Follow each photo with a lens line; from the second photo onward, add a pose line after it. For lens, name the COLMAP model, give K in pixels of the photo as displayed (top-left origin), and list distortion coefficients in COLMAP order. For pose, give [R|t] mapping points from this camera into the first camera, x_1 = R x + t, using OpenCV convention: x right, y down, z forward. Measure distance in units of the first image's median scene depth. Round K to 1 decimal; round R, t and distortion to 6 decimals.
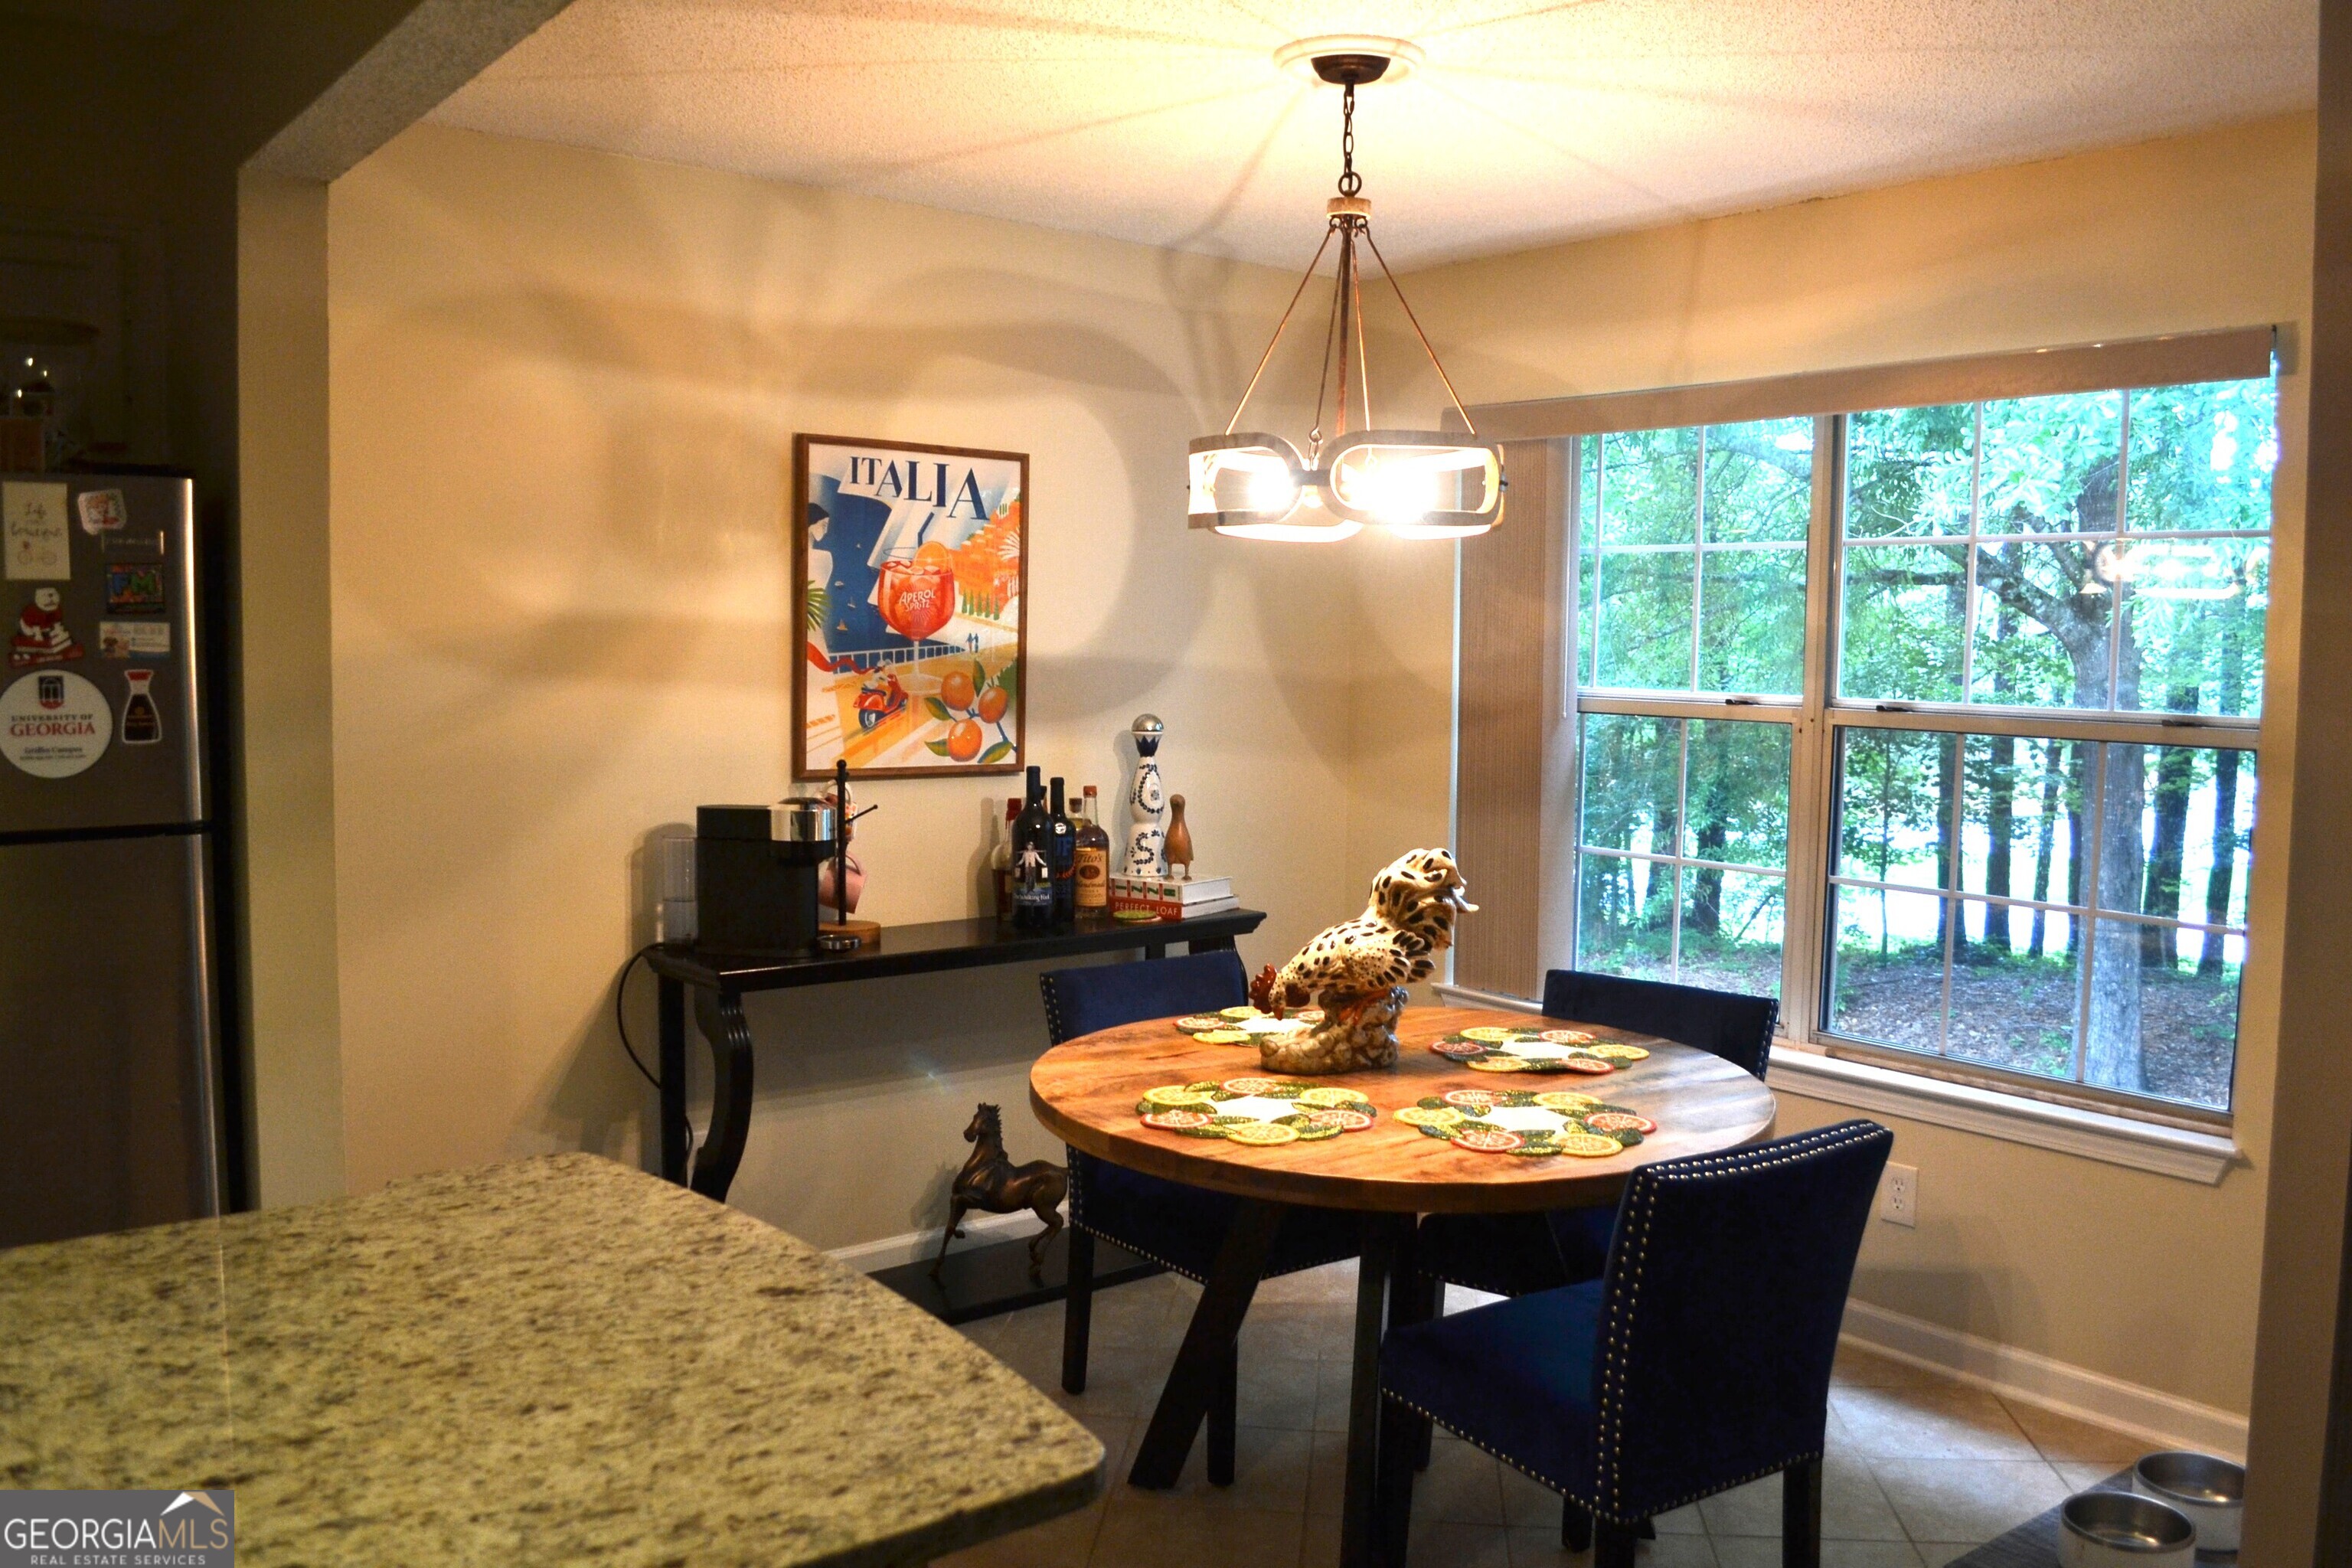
lens RADIAL K [[1884.6, 0, 1168.3], [0, 1884.6, 798.0], [0, 0, 1]] dist [-0.077847, 0.001423]
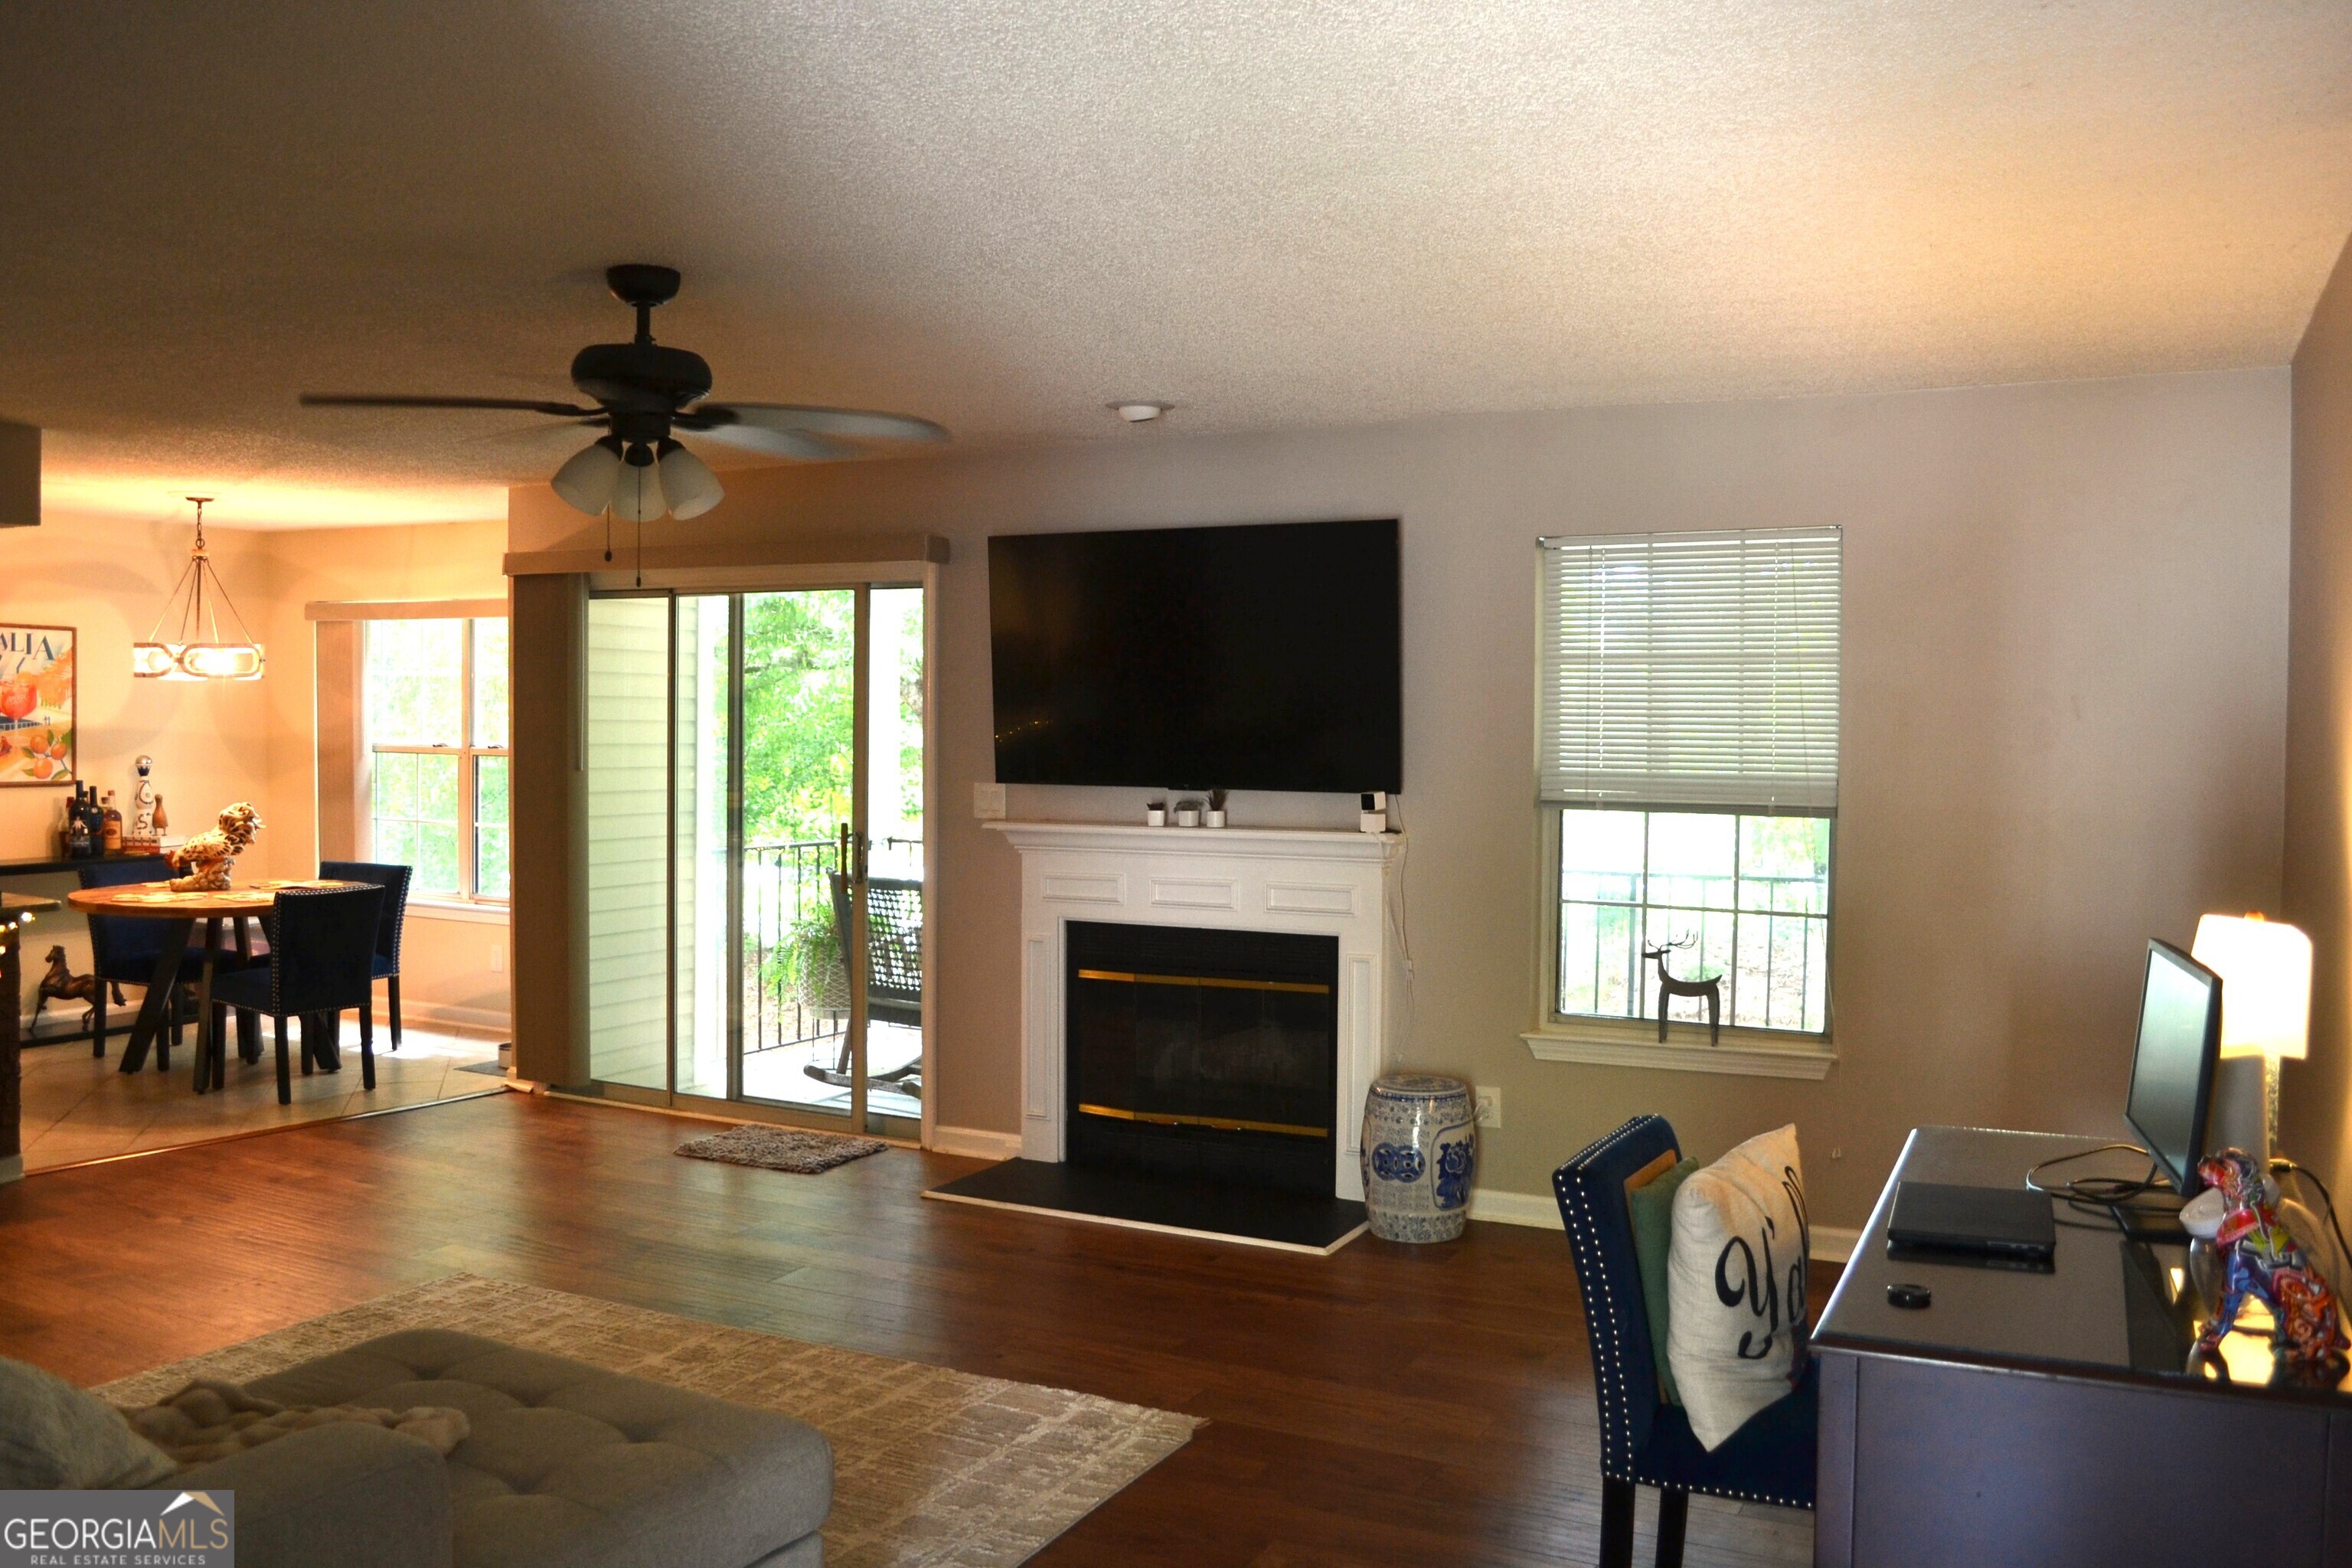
lens RADIAL K [[1884.6, 0, 1168.3], [0, 1884.6, 798.0], [0, 0, 1]] dist [-0.077847, 0.001423]
pose [[0.910170, -0.018411, 0.413826, 0.189506], [0.032749, 0.999083, -0.027578, 0.100511], [-0.412939, 0.038653, 0.909938, -1.368544]]
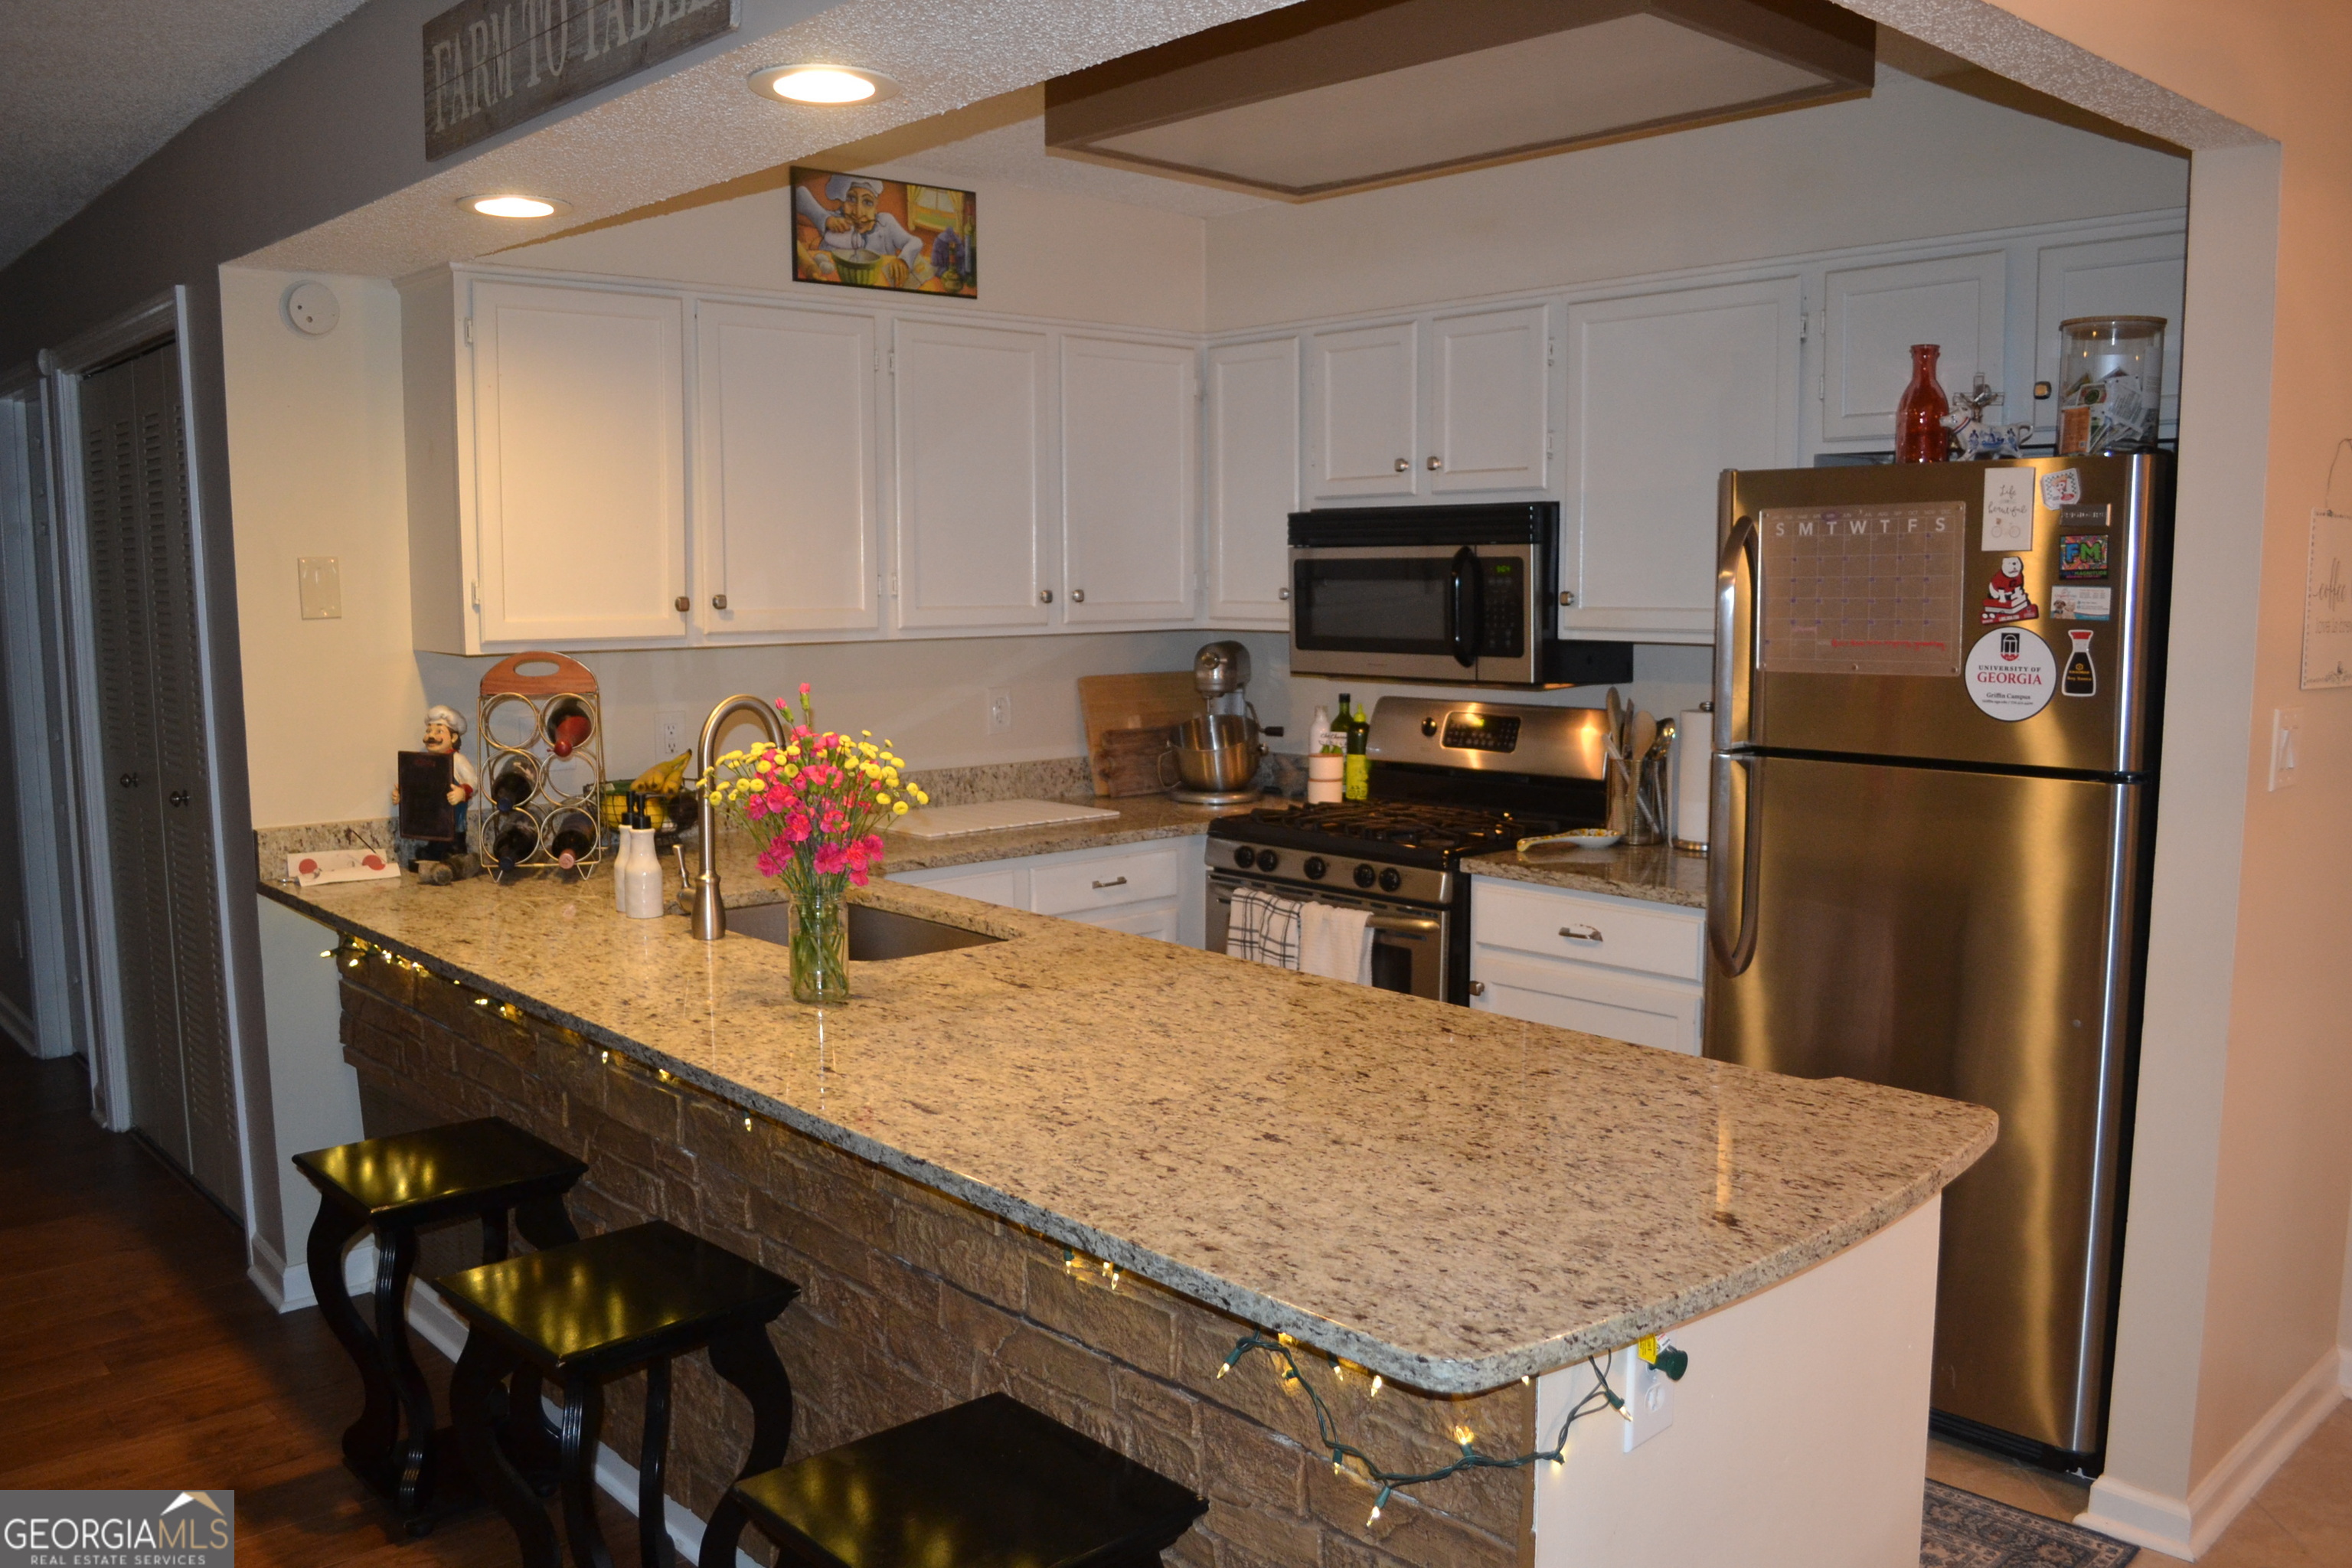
lens RADIAL K [[1884.6, 0, 1168.3], [0, 1884.6, 798.0], [0, 0, 1]] dist [-0.077847, 0.001423]
pose [[0.066710, 0.111035, -0.991575, 0.328224], [-0.080119, 0.991176, 0.105601, -0.026678], [0.994550, 0.072400, 0.075018, 0.232608]]
